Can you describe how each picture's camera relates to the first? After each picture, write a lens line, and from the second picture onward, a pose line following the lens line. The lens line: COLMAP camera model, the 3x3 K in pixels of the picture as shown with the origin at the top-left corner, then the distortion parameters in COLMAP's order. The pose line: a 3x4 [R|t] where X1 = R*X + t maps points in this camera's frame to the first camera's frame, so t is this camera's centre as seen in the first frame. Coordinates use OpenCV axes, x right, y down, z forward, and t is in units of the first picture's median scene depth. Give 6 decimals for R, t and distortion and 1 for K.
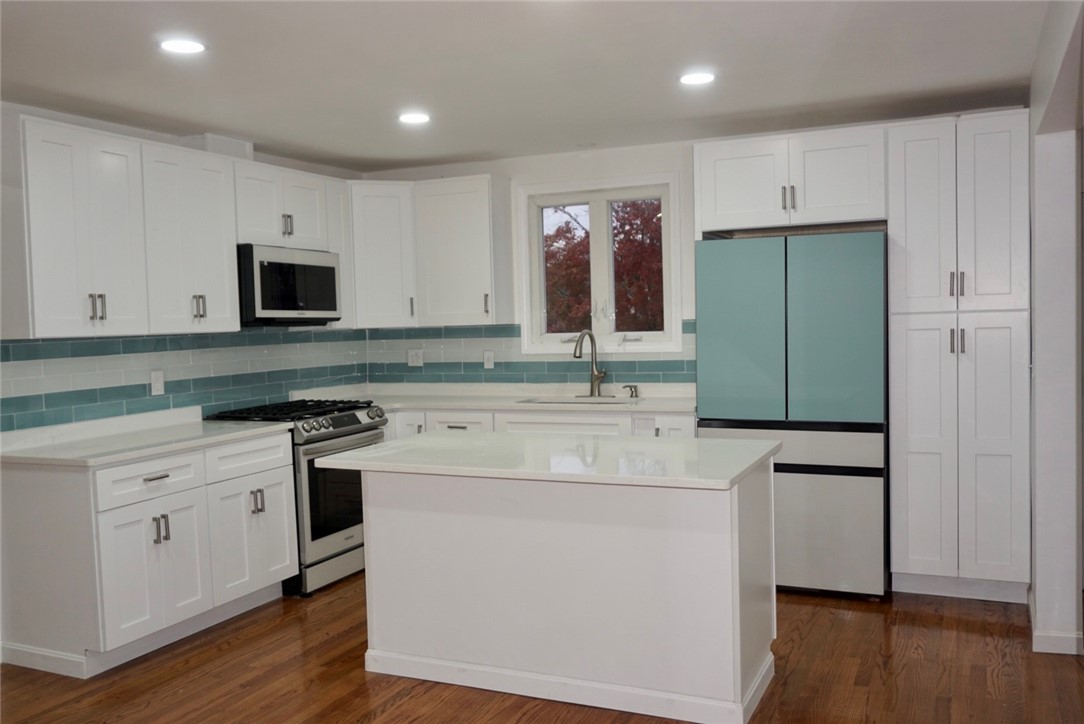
lens RADIAL K [[954.3, 0, 542.0], [0, 954.3, 362.0], [0, 0, 1]] dist [-0.005930, -0.008157]
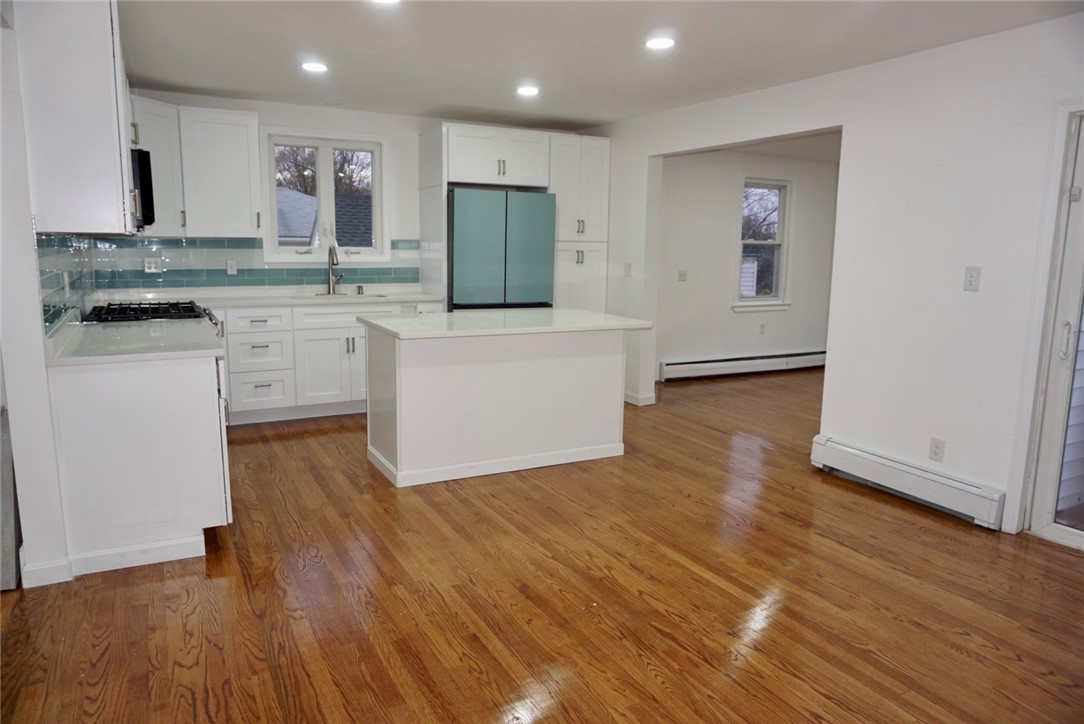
lens RADIAL K [[722.3, 0, 542.0], [0, 722.3, 362.0], [0, 0, 1]] dist [-0.032414, 0.000200]
pose [[0.603563, -0.098288, 0.791234, -0.593902], [0.002839, 0.992631, 0.121141, 0.008734], [-0.797310, -0.070870, 0.599395, 0.142724]]
